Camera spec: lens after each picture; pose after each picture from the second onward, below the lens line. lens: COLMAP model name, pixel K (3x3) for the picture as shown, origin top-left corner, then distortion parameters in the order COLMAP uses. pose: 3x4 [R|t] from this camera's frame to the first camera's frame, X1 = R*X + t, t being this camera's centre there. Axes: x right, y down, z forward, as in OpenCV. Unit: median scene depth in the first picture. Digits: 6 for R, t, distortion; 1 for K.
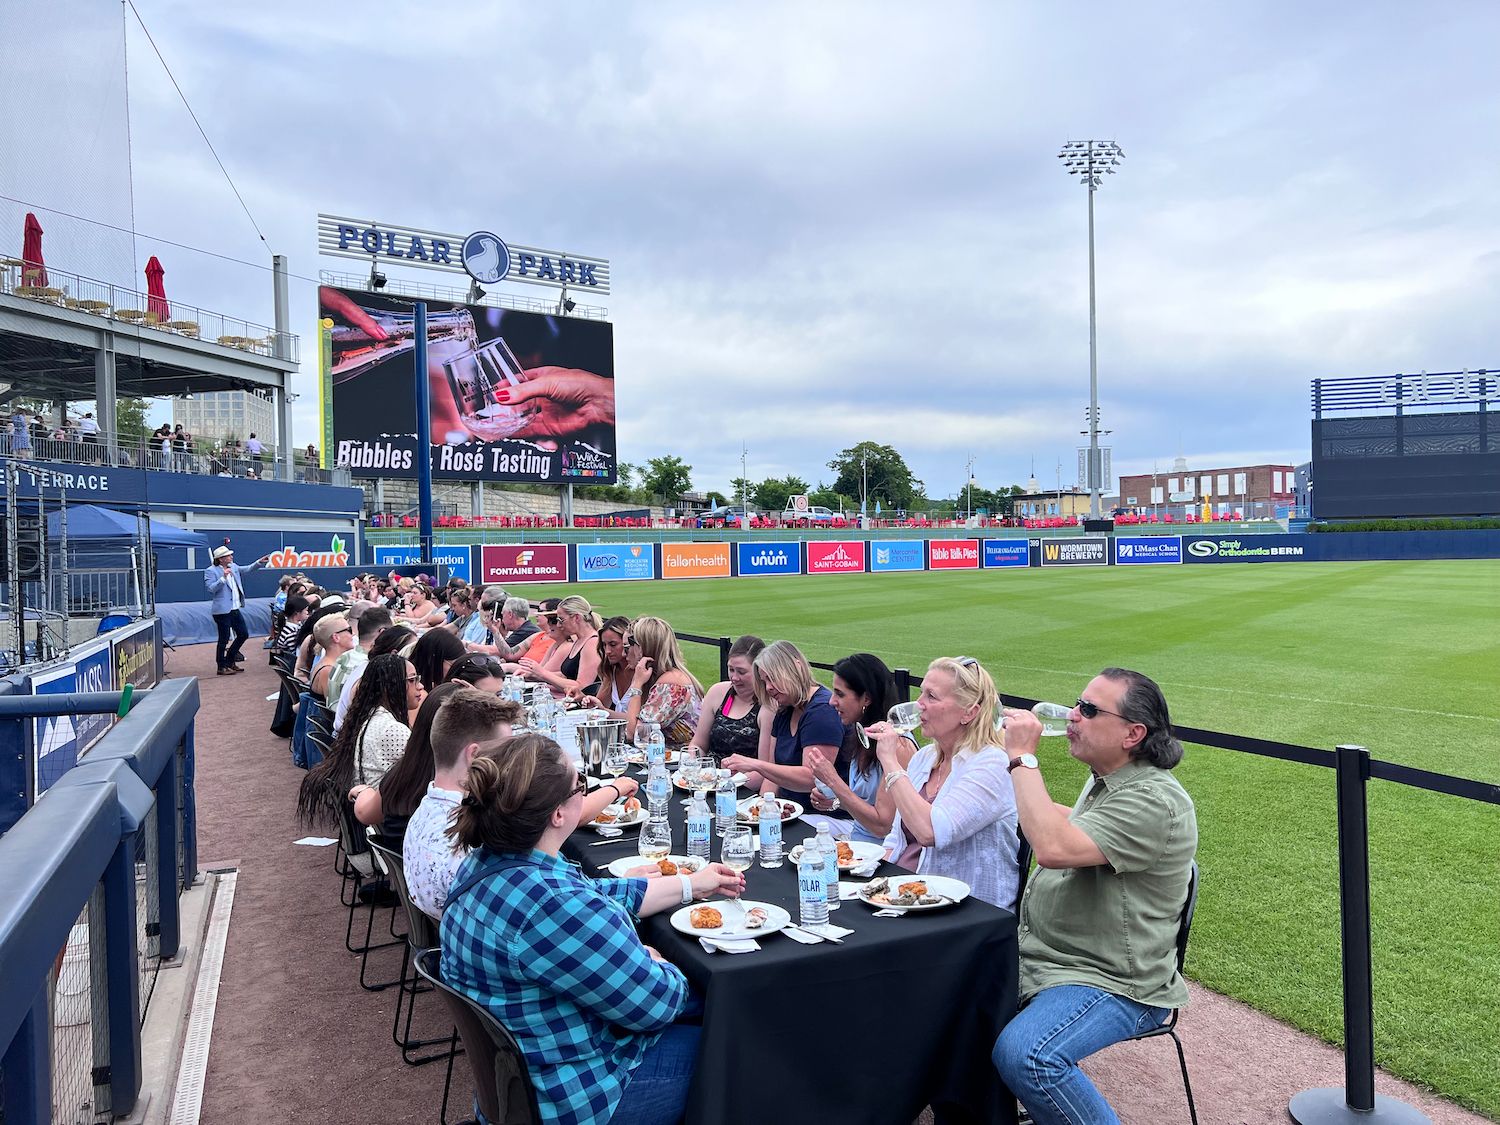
lens RADIAL K [[1121.2, 0, 760.7], [0, 1121.2, 565.0], [0, 0, 1]] dist [0.107006, -0.211813]
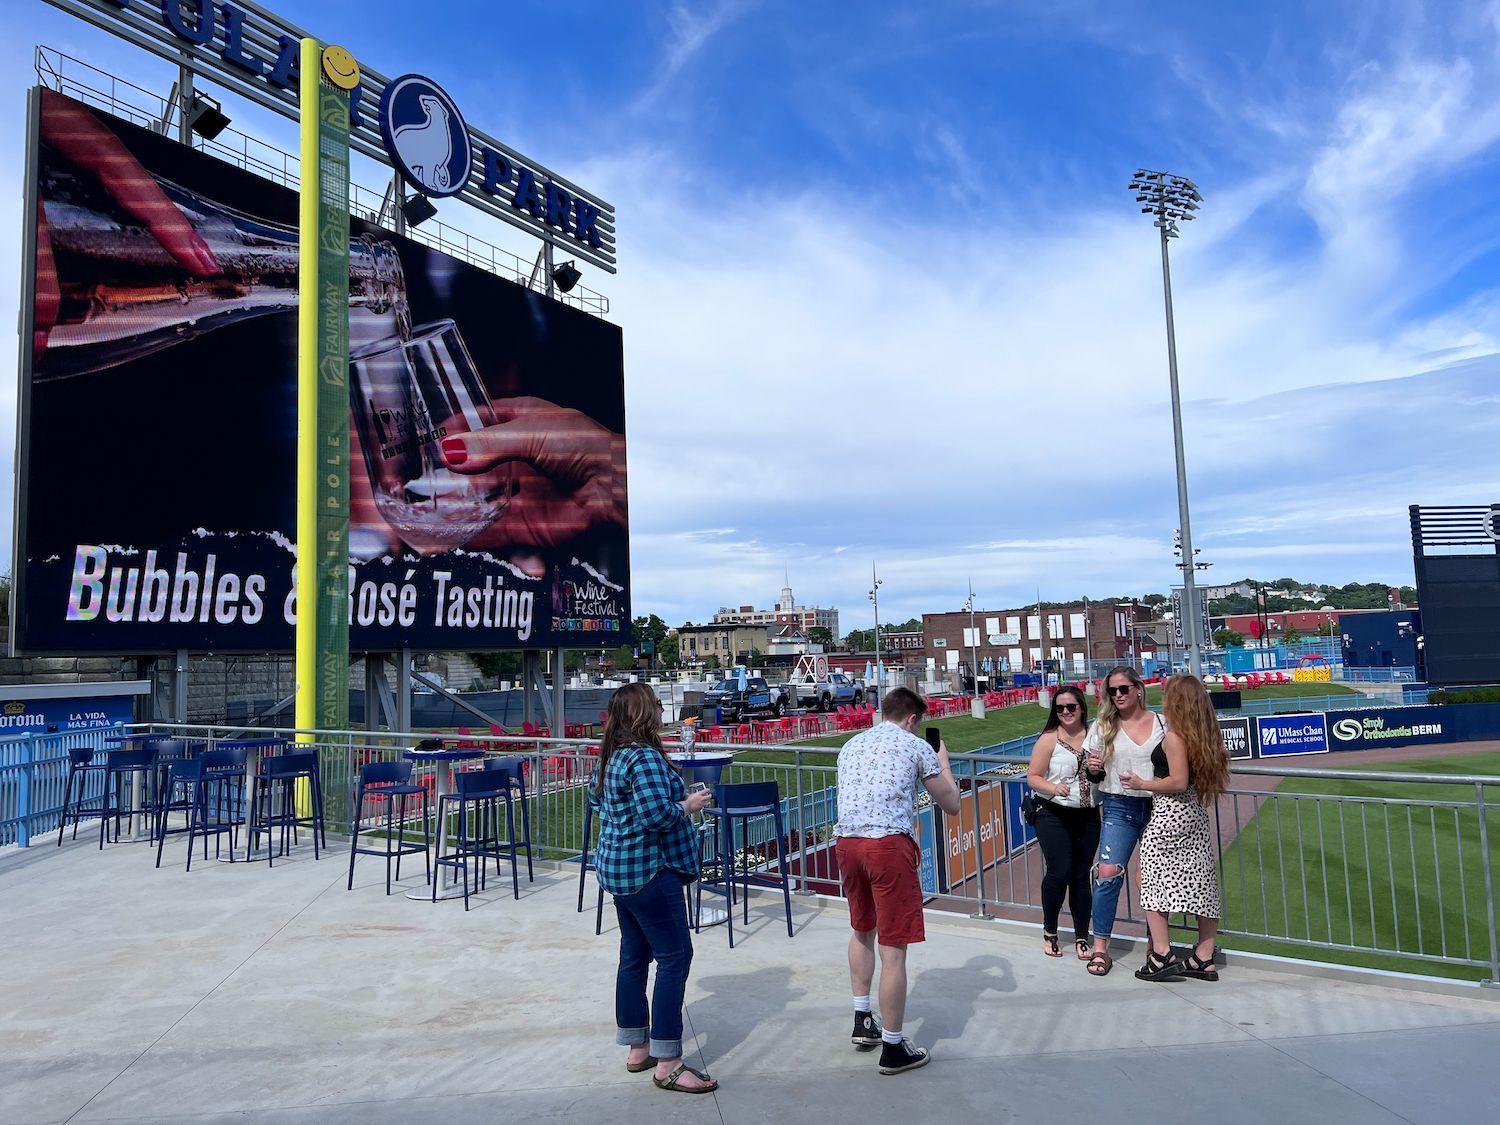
lens RADIAL K [[1124.4, 0, 749.0], [0, 1124.4, 541.5], [0, 0, 1]] dist [0.074723, -0.074199]
pose [[0.913430, 0.032117, 0.405726, -0.297446], [0.020467, 0.991996, -0.124603, -0.058817], [-0.406480, 0.122120, 0.905461, 0.562671]]
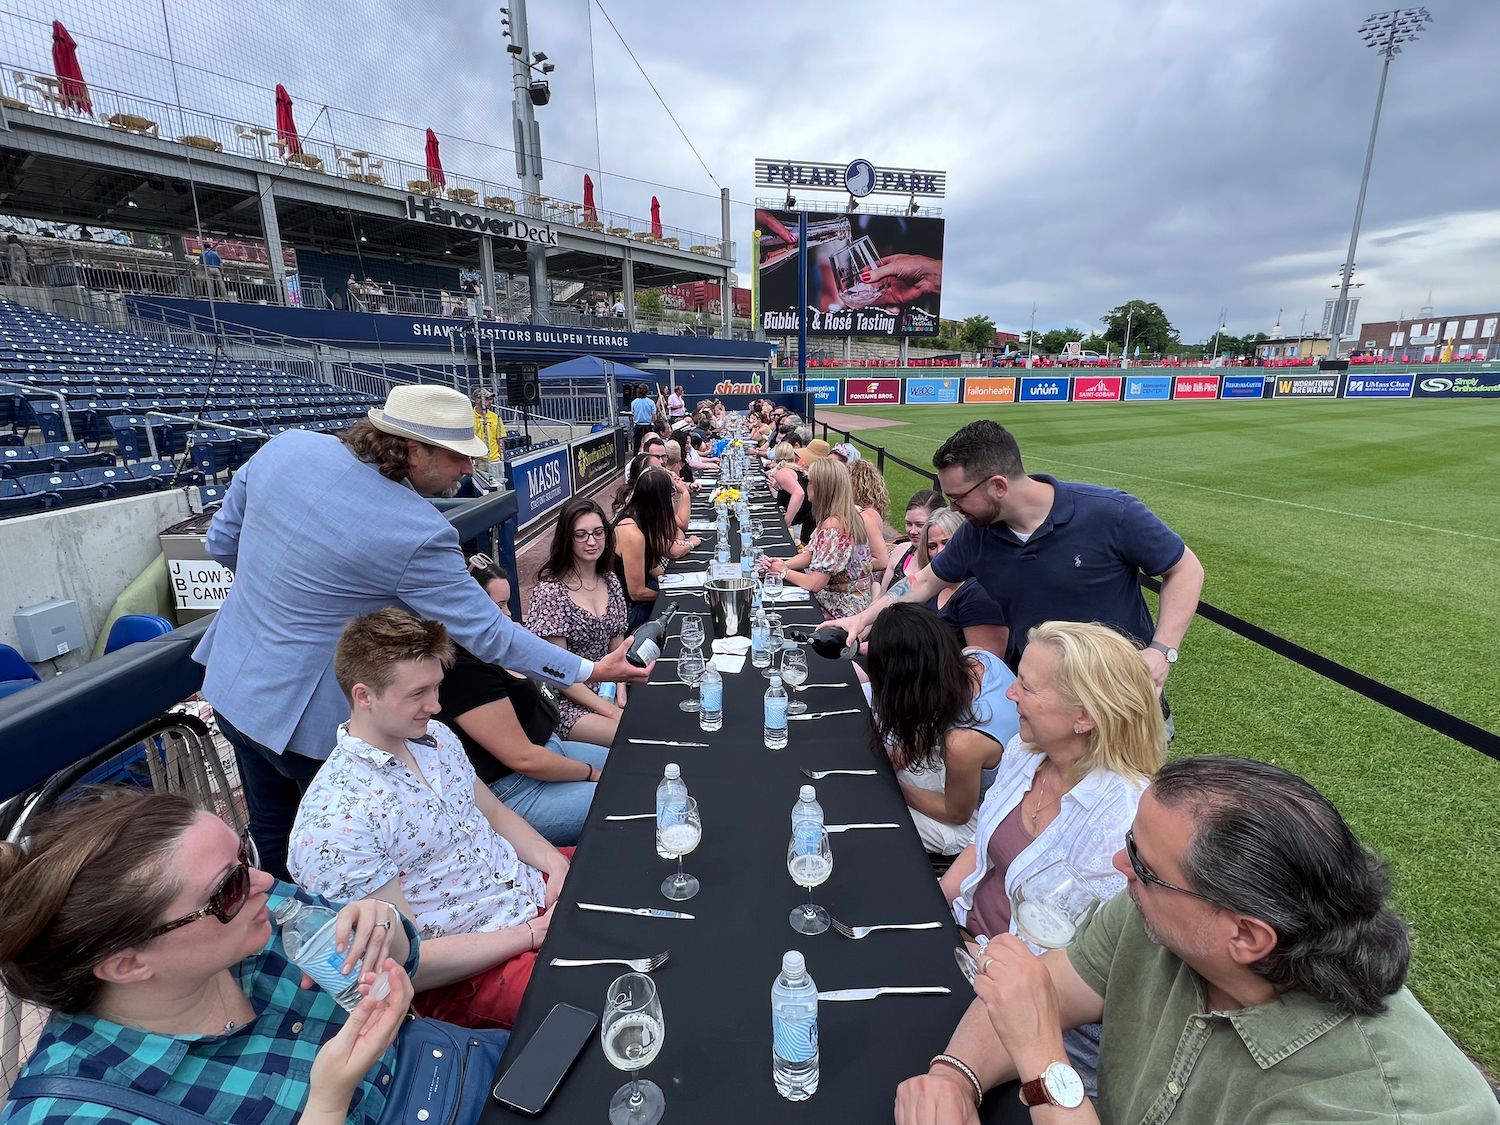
lens RADIAL K [[688.8, 0, 746.3], [0, 688.8, 559.4], [0, 0, 1]] dist [-0.003308, 0.001395]
pose [[0.922580, 0.102865, -0.371841, 0.005626], [-0.011359, 0.970625, 0.240328, -0.002031], [0.385639, -0.217498, 0.896648, 0.026825]]
